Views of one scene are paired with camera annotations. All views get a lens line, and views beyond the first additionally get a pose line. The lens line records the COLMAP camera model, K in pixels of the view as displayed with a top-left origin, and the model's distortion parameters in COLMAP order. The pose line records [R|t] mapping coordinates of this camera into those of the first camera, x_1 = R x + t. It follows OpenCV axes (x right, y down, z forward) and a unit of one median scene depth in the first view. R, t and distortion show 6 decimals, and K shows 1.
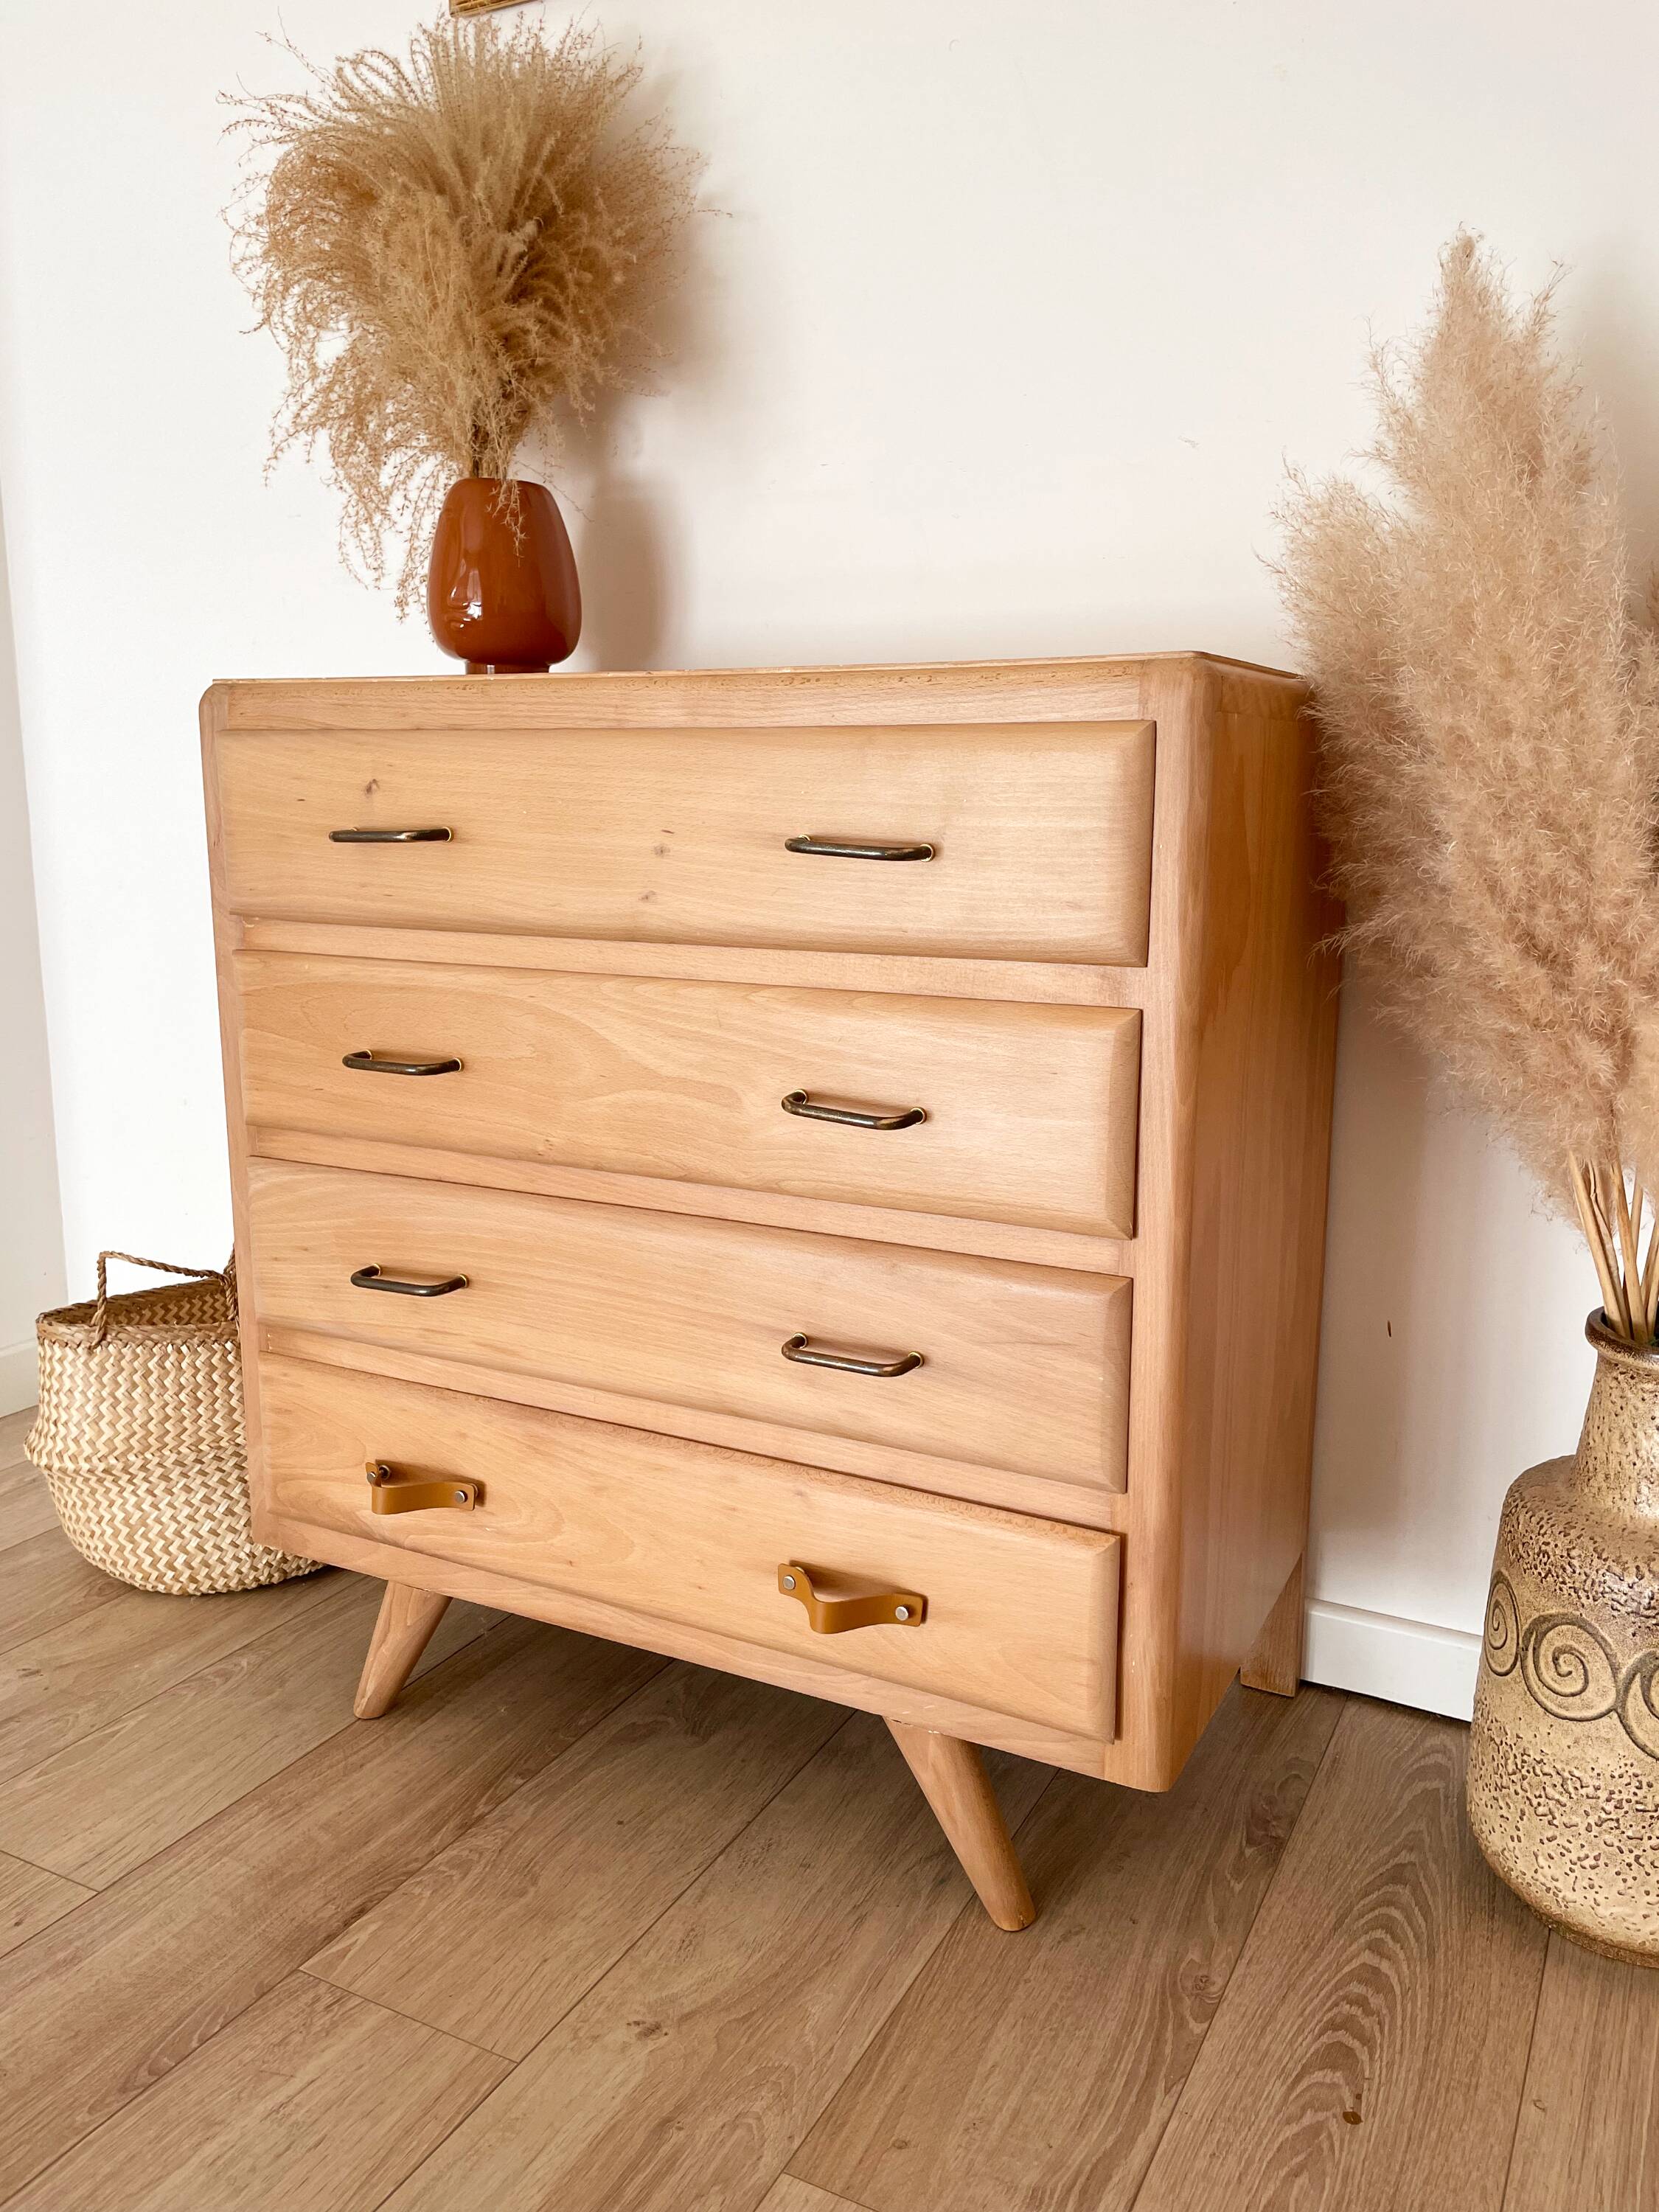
lens RADIAL K [[1682.1, 0, 845.5], [0, 1682.1, 1094.3], [0, 0, 1]] dist [0.079028, -0.113473]
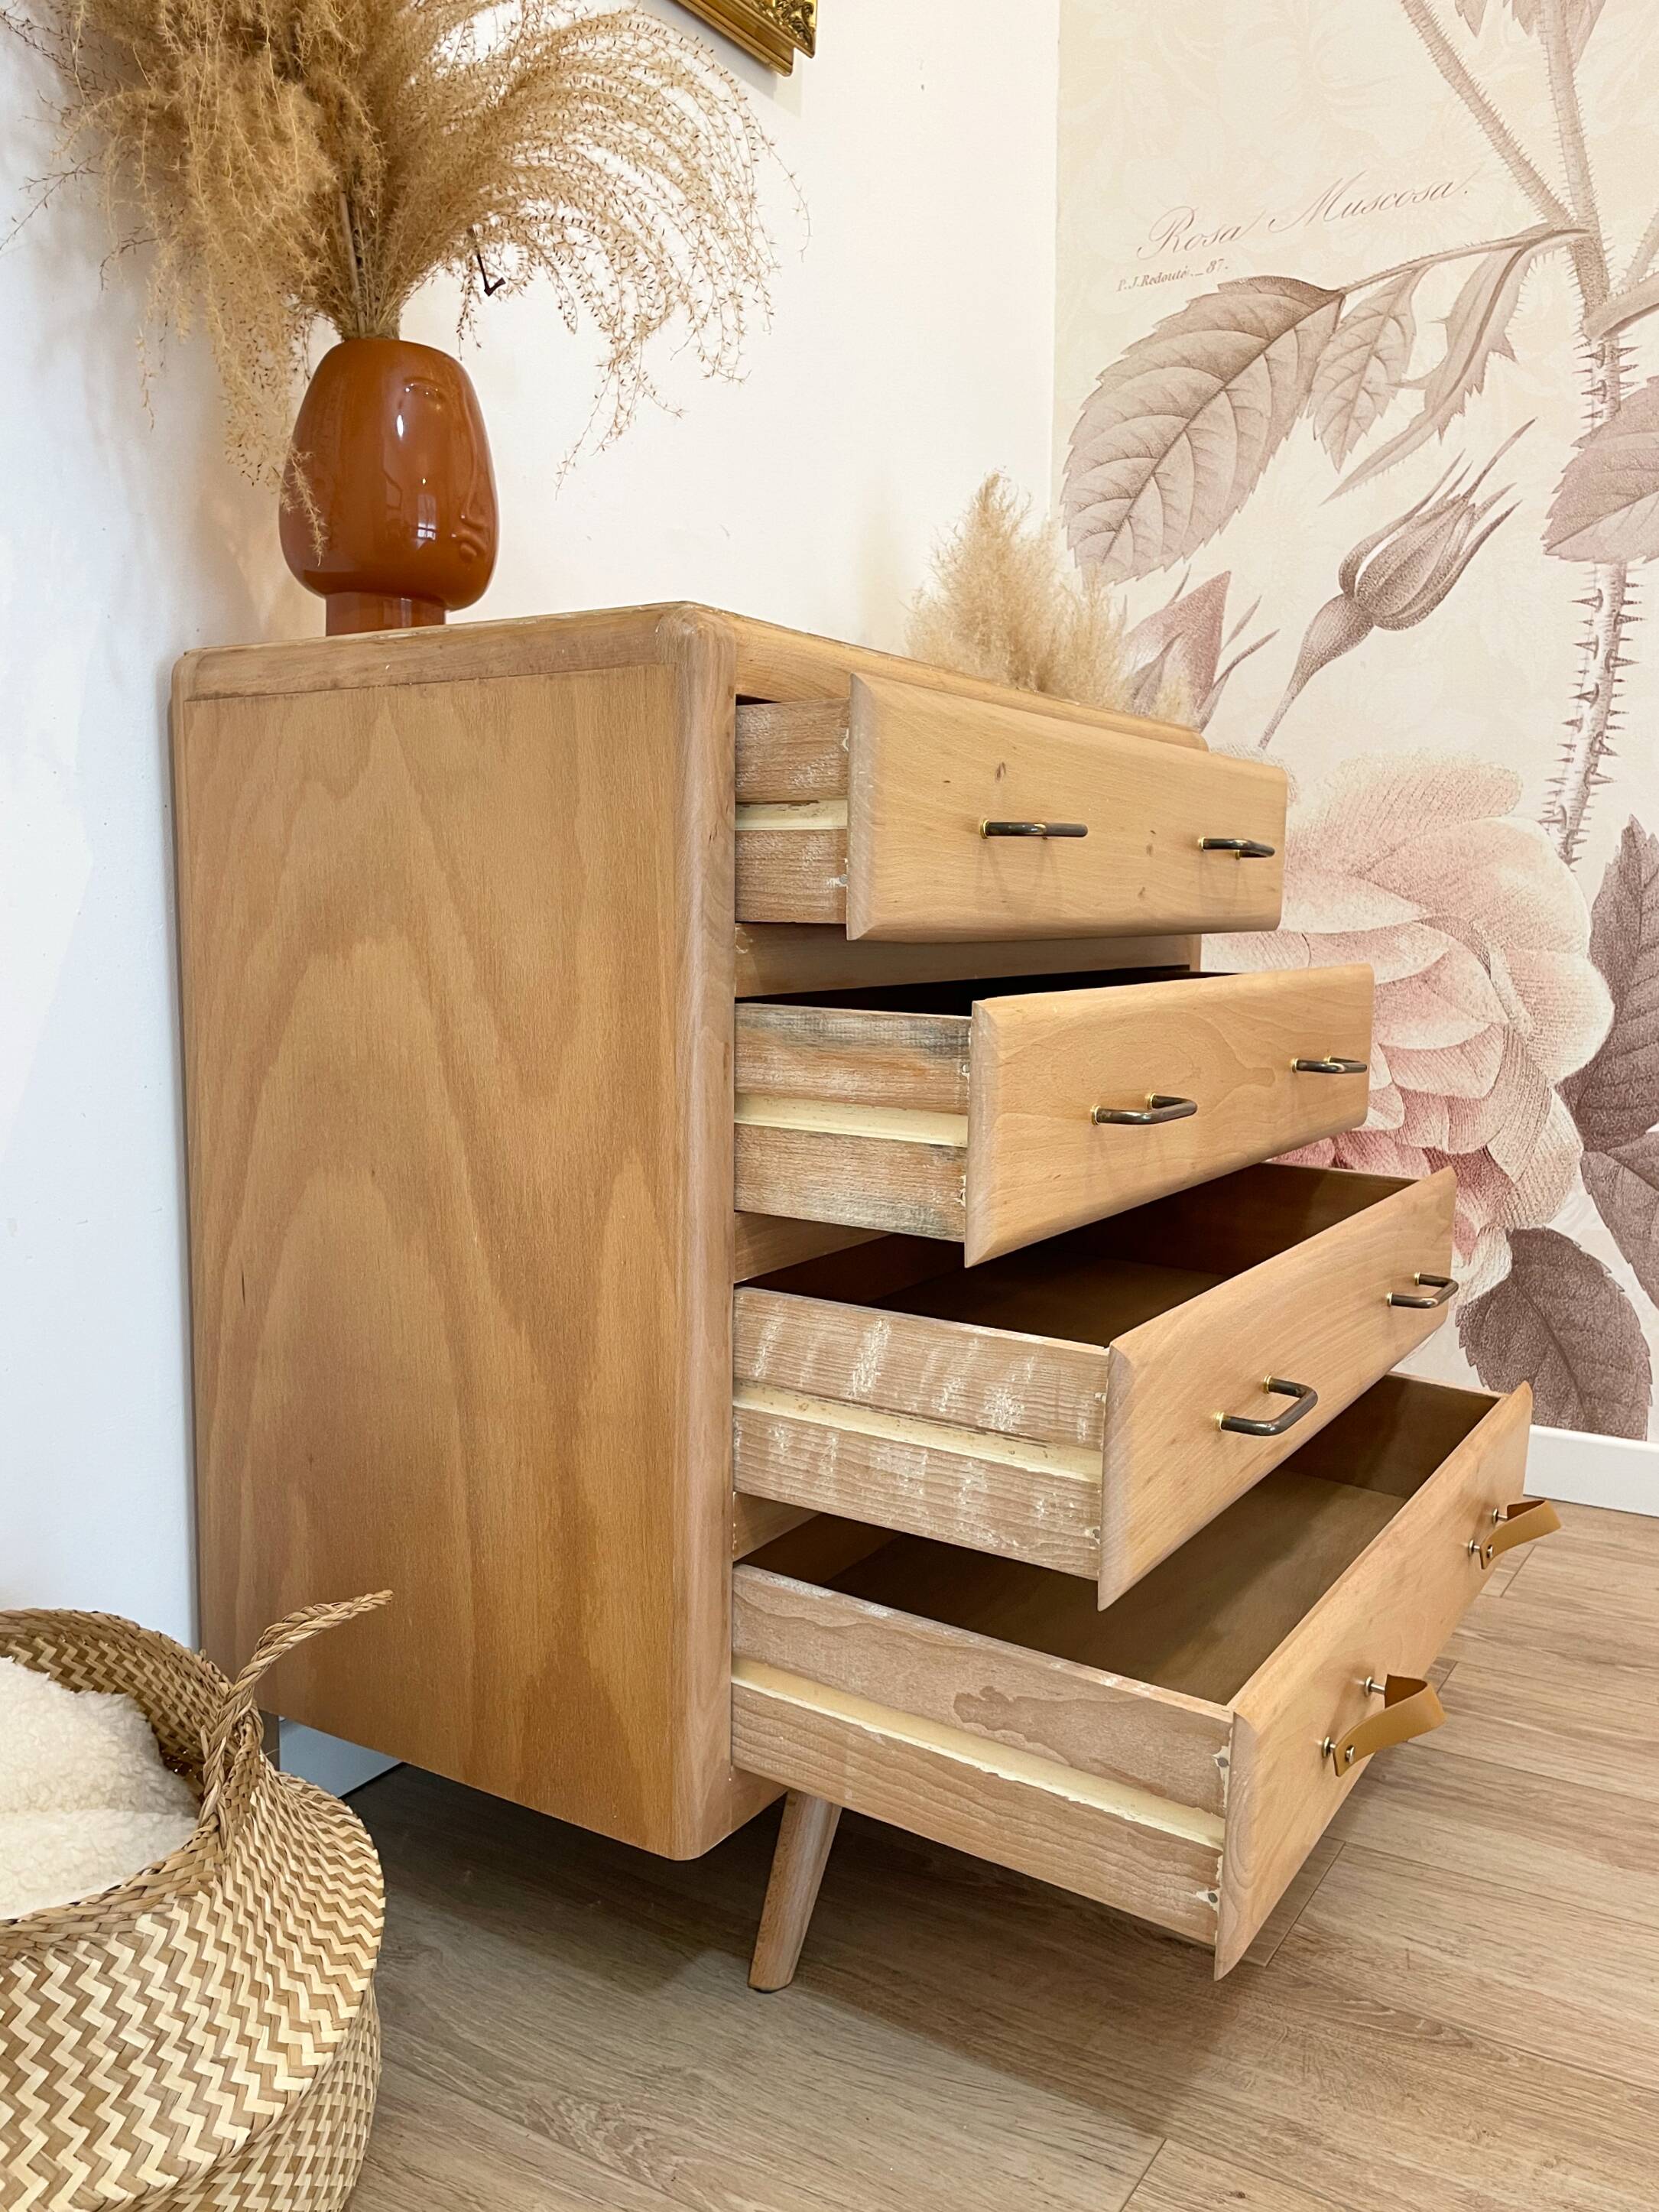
lens RADIAL K [[1781.0, 0, 850.2], [0, 1781.0, 1100.6], [0, 0, 1]] dist [0.083498, -0.121677]
pose [[0.072307, -0.111616, 0.991117, -1.262562], [0.172943, 0.980069, 0.097755, -0.117170], [-0.982274, 0.164339, 0.090169, 1.015446]]
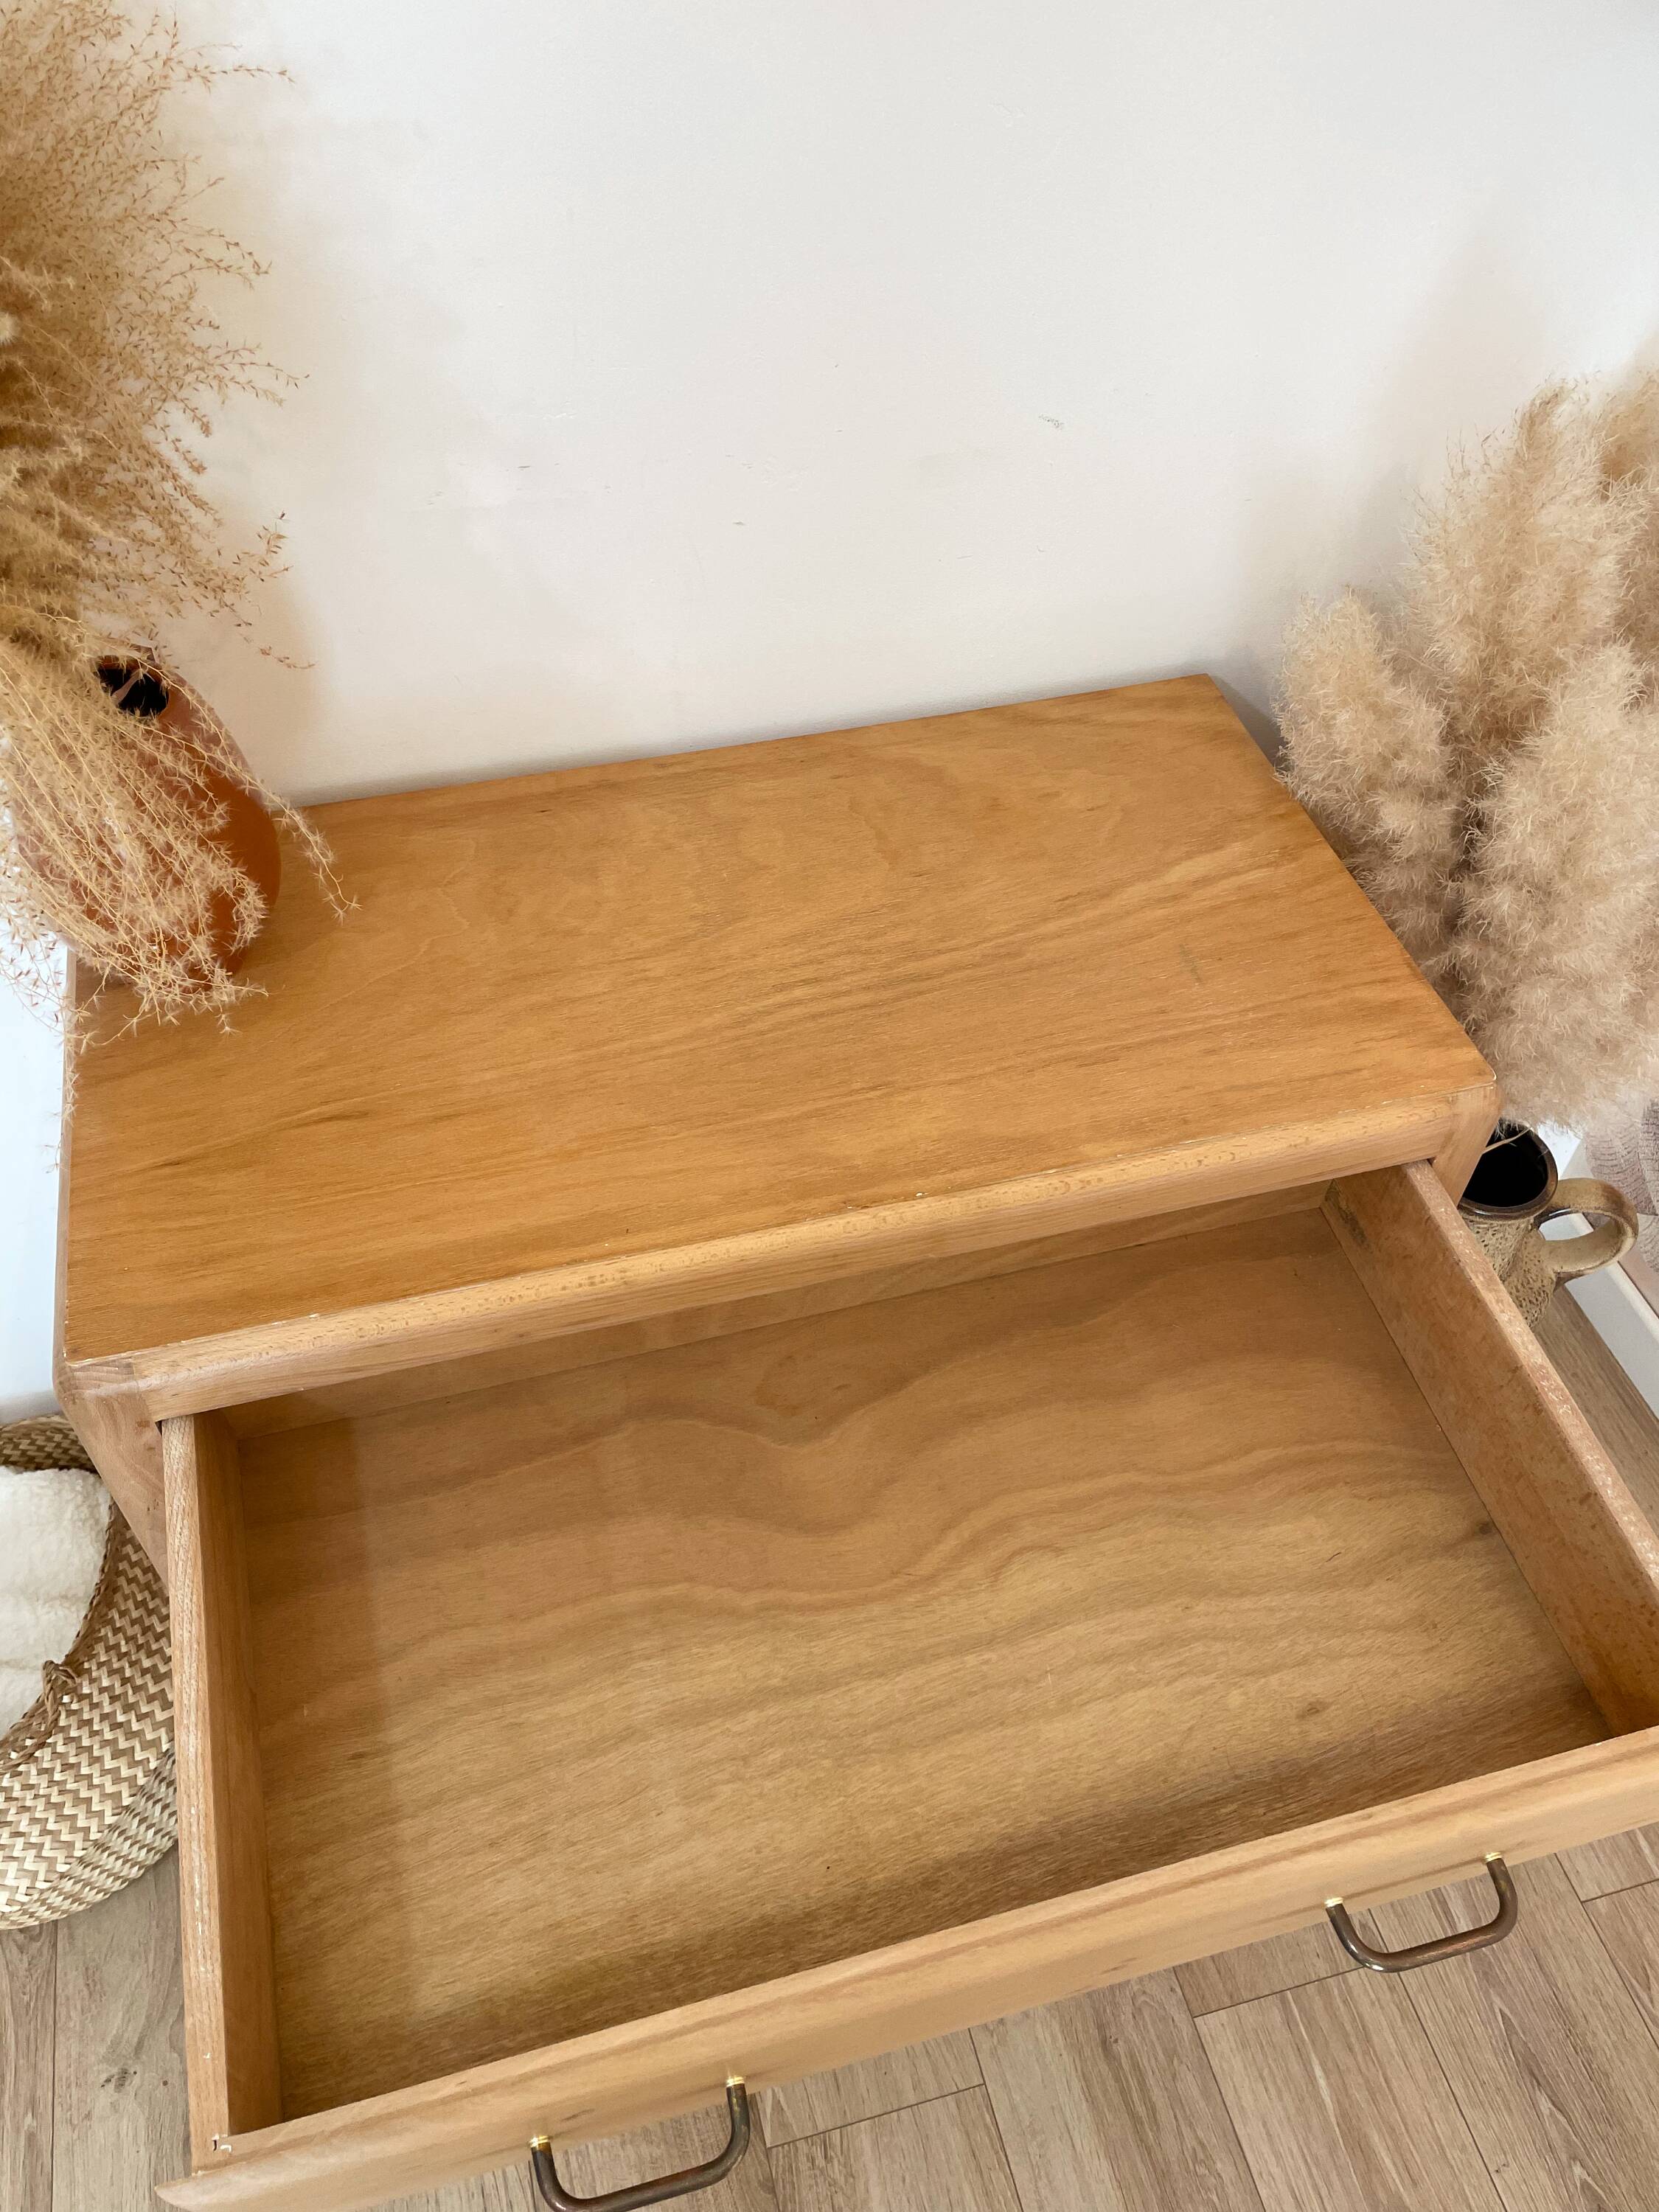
lens RADIAL K [[1682.1, 0, 817.3], [0, 1682.1, 1118.8], [0, 0, 1]] dist [0.079028, -0.113473]
pose [[0.741984, -0.496684, 0.450294, -0.455904], [0.110199, 0.752883, 0.648864, -0.775965], [-0.661298, -0.431825, 0.613361, 0.530217]]
